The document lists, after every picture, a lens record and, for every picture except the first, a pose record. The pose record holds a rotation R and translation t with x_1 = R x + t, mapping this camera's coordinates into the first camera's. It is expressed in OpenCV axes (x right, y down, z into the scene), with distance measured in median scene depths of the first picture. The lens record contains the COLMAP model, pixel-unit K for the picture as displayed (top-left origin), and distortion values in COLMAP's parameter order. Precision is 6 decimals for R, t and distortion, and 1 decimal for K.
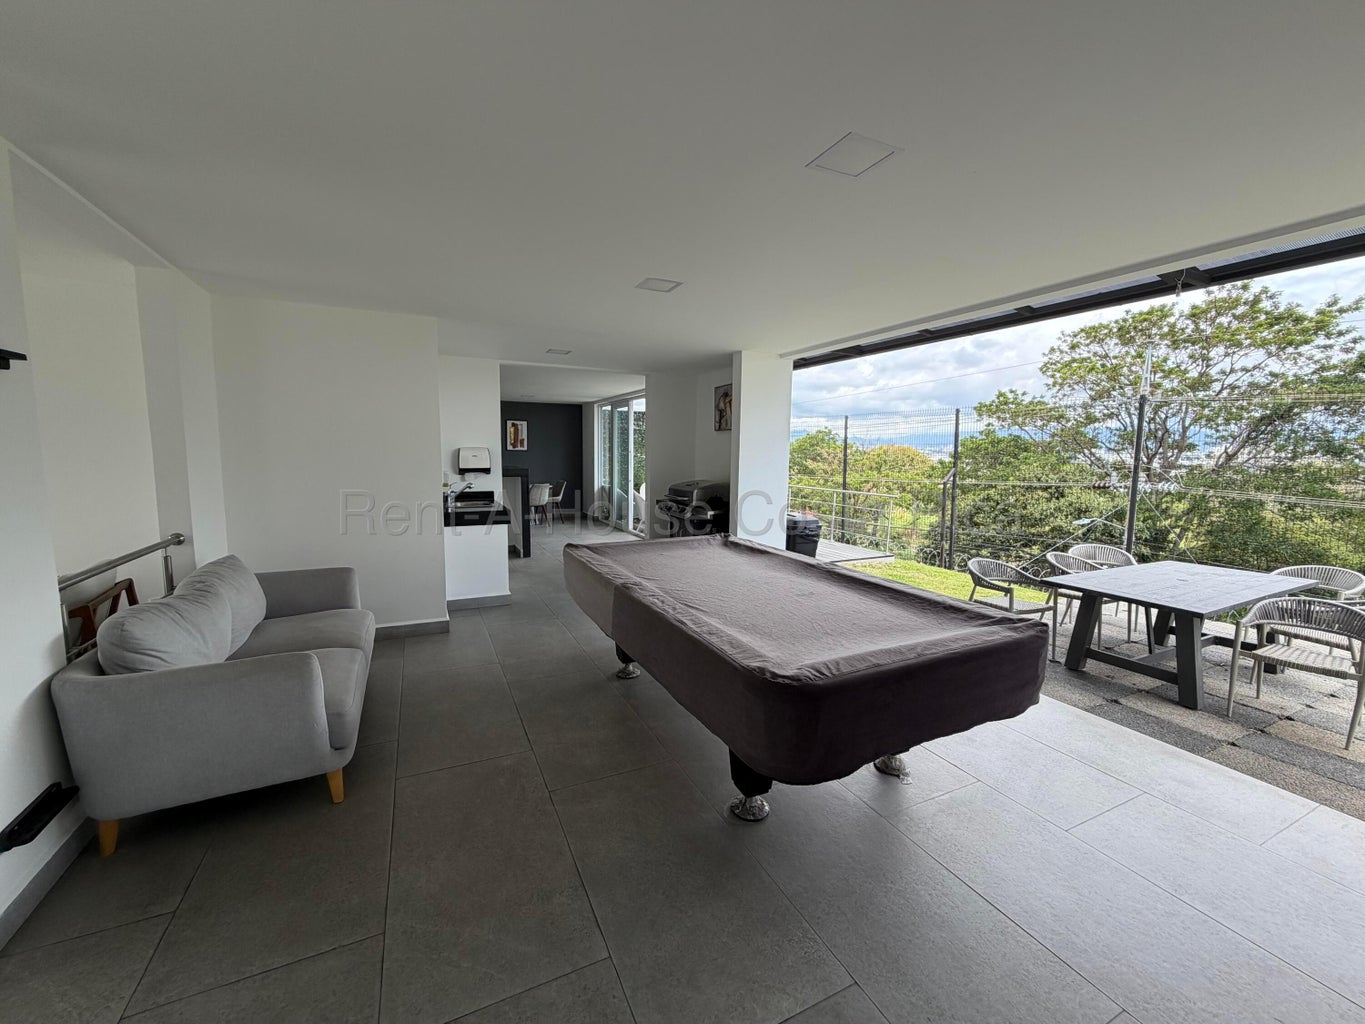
lens RADIAL K [[537.6, 0, 680.5], [0, 537.6, 511.3], [0, 0, 1]] dist [-0.003640, 0.000587]
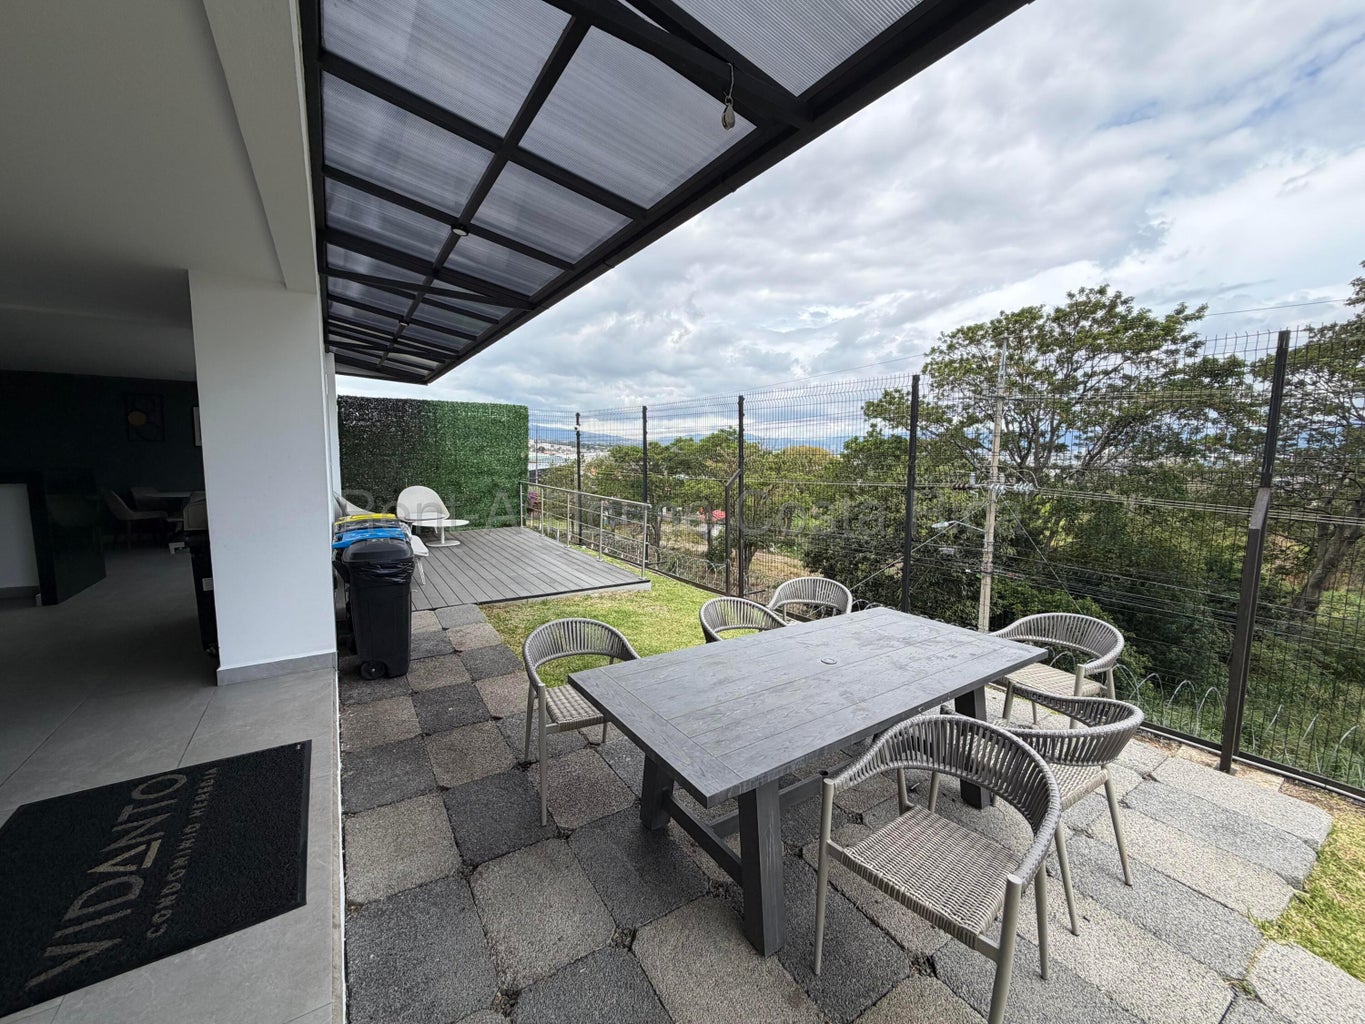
lens RADIAL K [[537.6, 0, 680.5], [0, 537.6, 511.3], [0, 0, 1]] dist [-0.003640, 0.000587]
pose [[0.992895, -0.010768, 0.118503, 0.115152], [0.010883, 0.999941, -0.000324, -0.006226], [-0.118492, 0.001611, 0.992954, 0.070877]]
